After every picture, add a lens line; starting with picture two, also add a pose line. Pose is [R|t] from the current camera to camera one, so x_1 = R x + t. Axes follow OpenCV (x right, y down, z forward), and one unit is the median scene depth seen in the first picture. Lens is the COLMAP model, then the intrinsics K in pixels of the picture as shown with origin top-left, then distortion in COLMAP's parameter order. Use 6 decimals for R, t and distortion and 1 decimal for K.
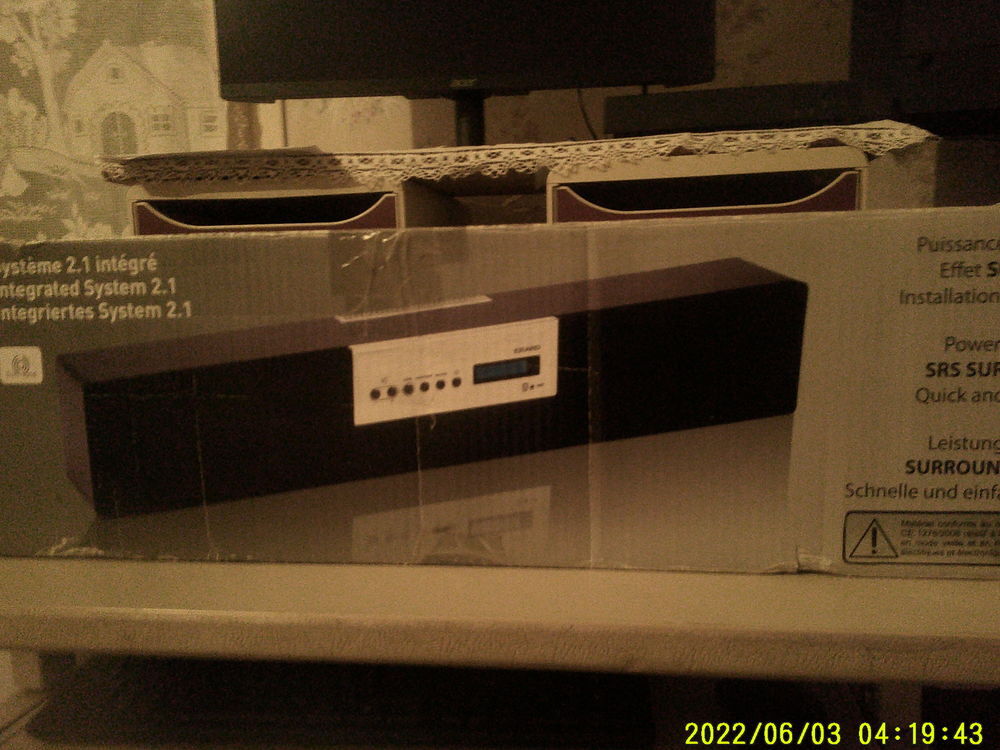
lens RADIAL K [[823.5, 0, 500.7], [0, 823.5, 372.4], [0, 0, 1]] dist [0.076701, -0.101744]
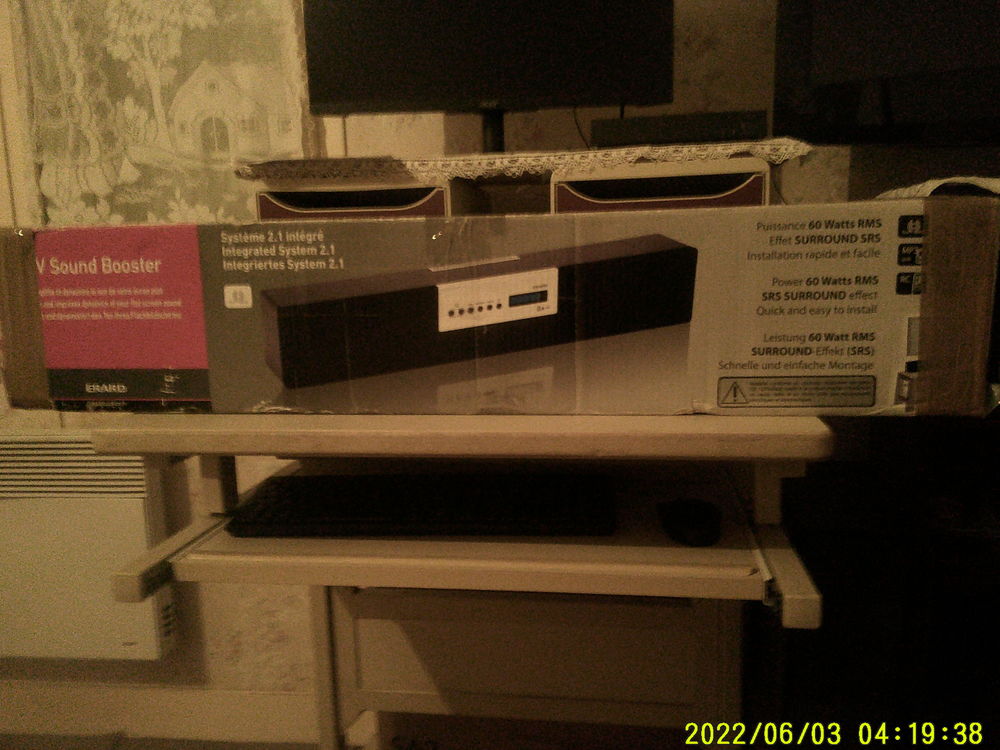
lens RADIAL K [[823.5, 0, 502.0], [0, 823.5, 376.6], [0, 0, 1]] dist [0.076701, -0.101744]
pose [[0.999988, 0.002142, 0.004415, -0.054134], [-0.002291, 0.999416, 0.034096, 0.099376], [-0.004339, -0.034106, 0.999409, -0.716267]]
